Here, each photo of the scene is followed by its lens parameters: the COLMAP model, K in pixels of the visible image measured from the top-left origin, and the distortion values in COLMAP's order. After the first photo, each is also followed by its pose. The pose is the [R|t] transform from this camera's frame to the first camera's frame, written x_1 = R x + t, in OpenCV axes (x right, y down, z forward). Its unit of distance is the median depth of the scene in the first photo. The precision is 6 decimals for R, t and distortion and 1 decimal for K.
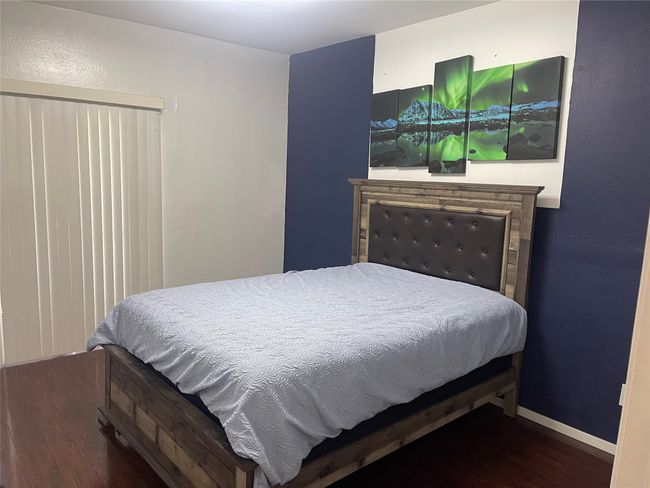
lens RADIAL K [[492.7, 0, 324.4], [0, 492.7, 231.4], [0, 0, 1]] dist [0.058604, -0.065235]
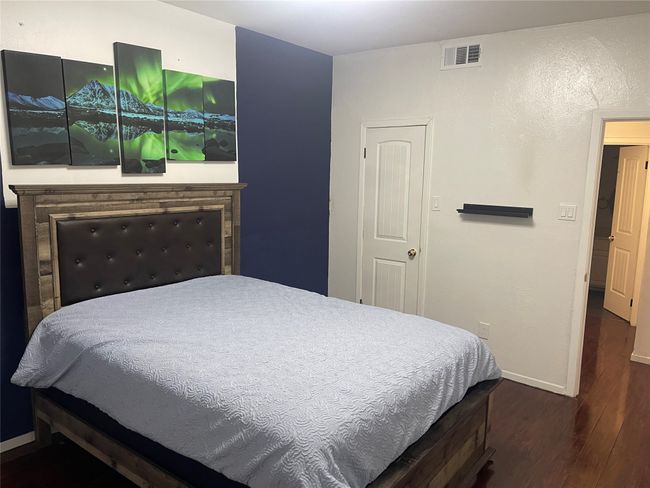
lens RADIAL K [[492.7, 0, 324.4], [0, 492.7, 231.4], [0, 0, 1]] dist [0.058604, -0.065235]
pose [[-0.181755, -0.137024, 0.973750, -0.723836], [0.111362, 0.981005, 0.158831, -0.123762], [-0.977018, 0.137308, -0.163043, 0.859688]]
